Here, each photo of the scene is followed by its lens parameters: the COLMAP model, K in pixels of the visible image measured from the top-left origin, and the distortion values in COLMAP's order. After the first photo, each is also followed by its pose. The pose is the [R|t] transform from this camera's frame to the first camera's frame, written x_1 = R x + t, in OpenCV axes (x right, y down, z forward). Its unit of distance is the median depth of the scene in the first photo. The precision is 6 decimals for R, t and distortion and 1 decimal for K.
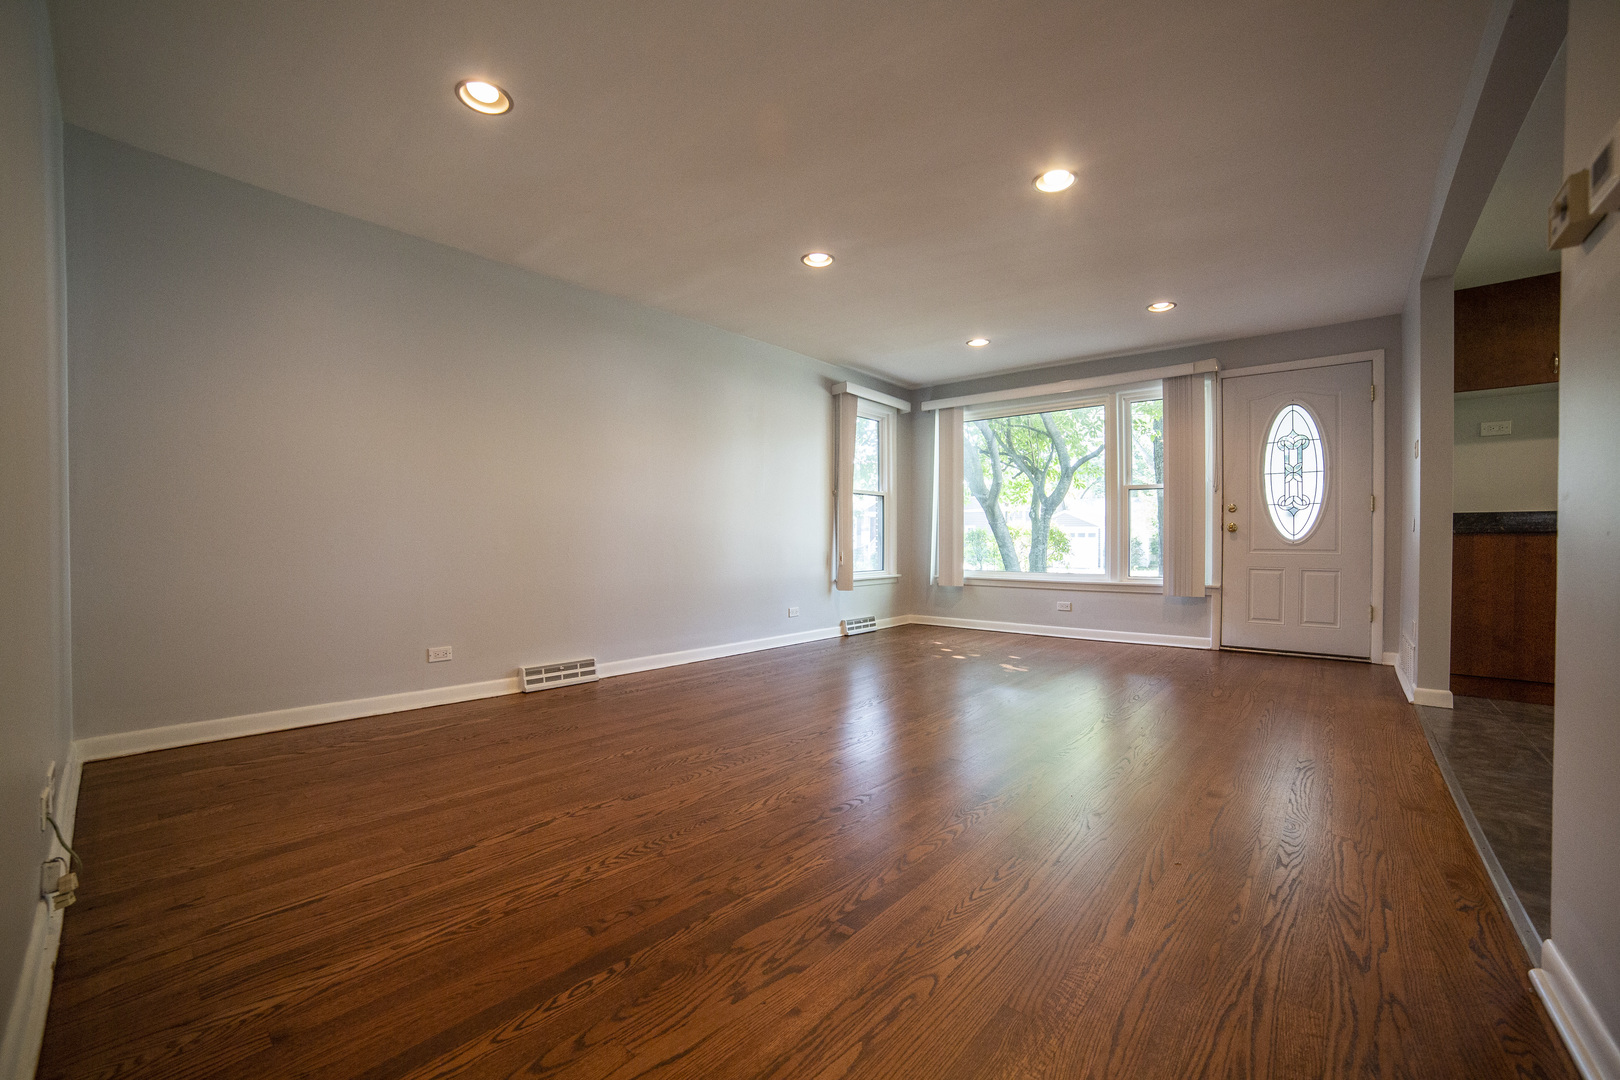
lens RADIAL K [[658.3, 0, 811.4], [0, 658.3, 546.0], [0, 0, 1]] dist [-0.109092, 0.035527]
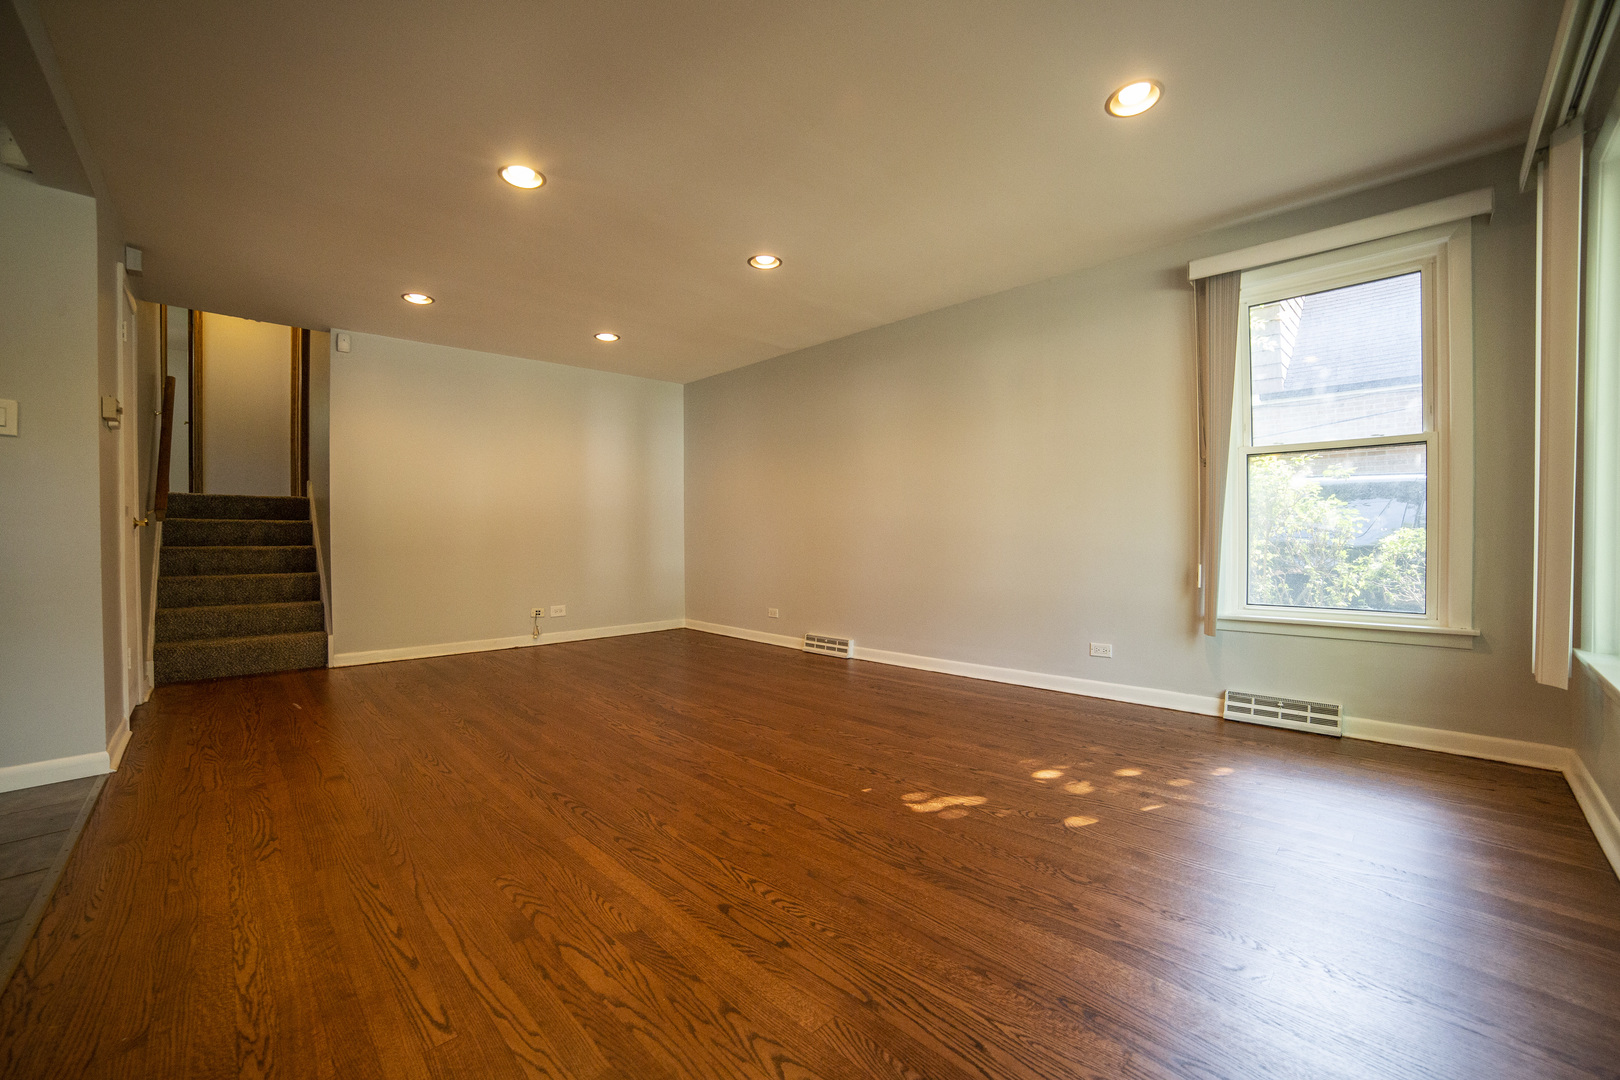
lens RADIAL K [[658.3, 0, 811.4], [0, 658.3, 546.0], [0, 0, 1]] dist [-0.109092, 0.035527]
pose [[-0.093827, 0.008594, -0.995551, 0.608794], [-0.009518, 0.999909, 0.009529, -0.009250], [0.995543, 0.010370, -0.093736, 0.713543]]
